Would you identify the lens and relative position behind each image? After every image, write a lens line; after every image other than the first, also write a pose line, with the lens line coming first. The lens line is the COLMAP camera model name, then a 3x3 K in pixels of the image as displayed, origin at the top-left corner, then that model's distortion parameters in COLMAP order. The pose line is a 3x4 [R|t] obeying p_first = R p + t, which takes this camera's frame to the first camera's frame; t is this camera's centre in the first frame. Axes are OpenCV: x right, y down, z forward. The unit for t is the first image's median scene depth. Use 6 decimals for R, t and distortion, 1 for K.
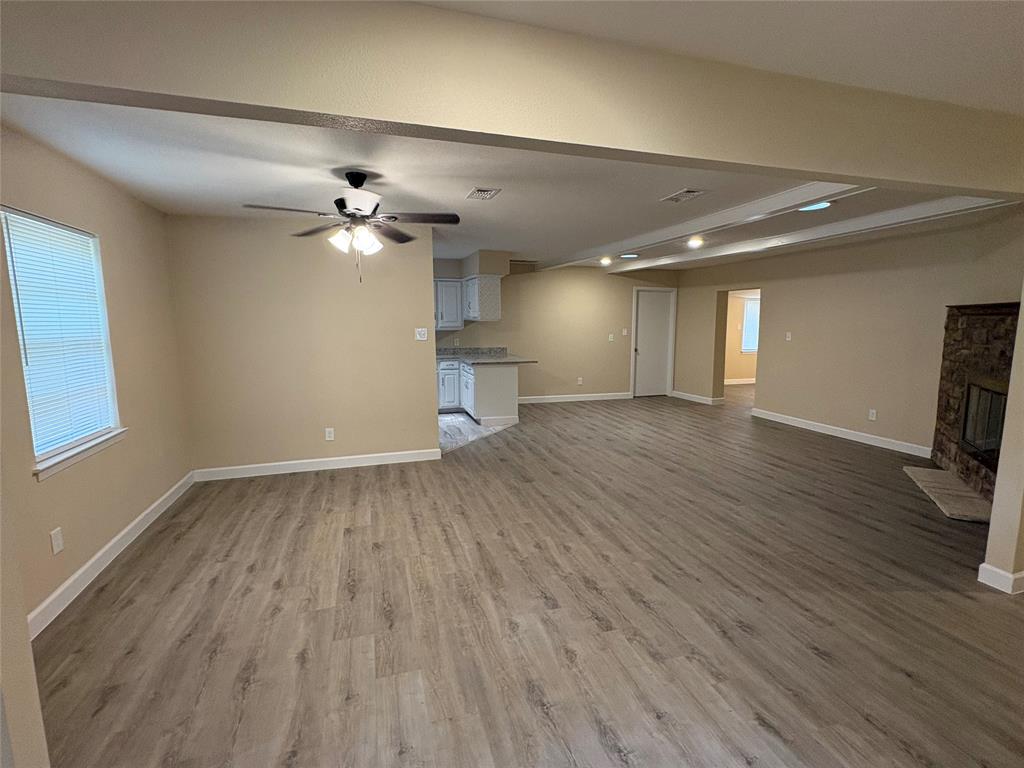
lens RADIAL K [[483.3, 0, 512.4], [0, 483.3, 384.7], [0, 0, 1]] dist [0.000830, 0.000759]
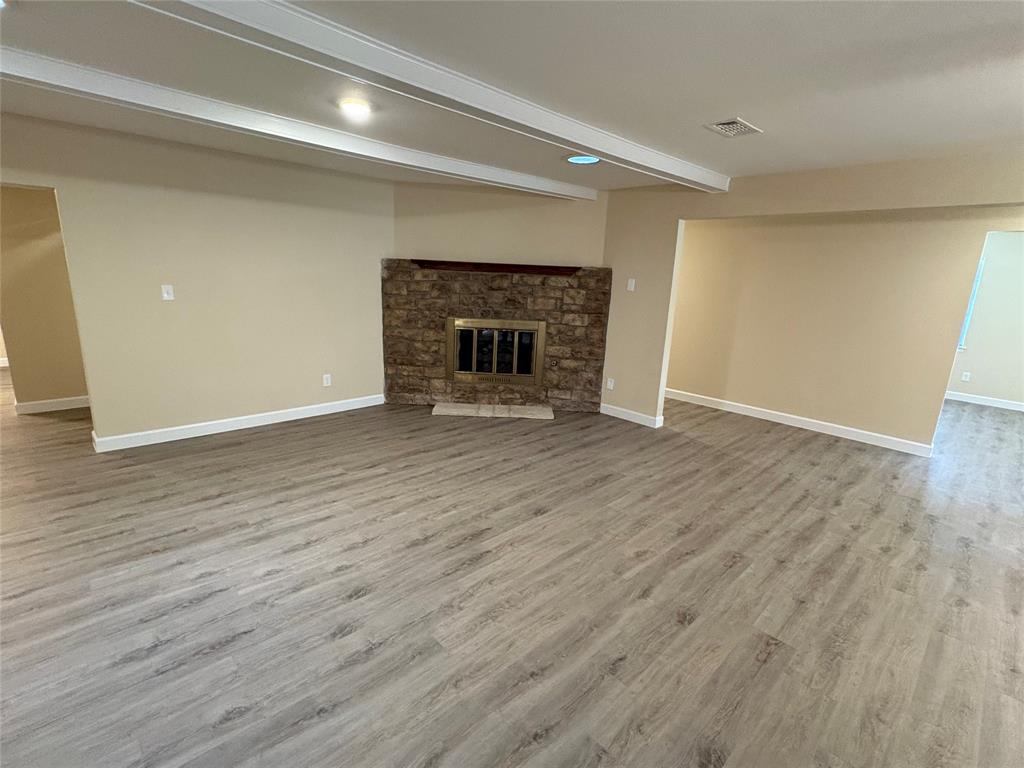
lens RADIAL K [[483.3, 0, 510.6], [0, 483.3, 382.6], [0, 0, 1]] dist [0.000830, 0.000759]
pose [[-0.452251, -0.215278, 0.865520, -0.227270], [0.079756, 0.956783, 0.279651, -0.215427], [-0.888318, 0.195503, -0.415536, 1.528214]]
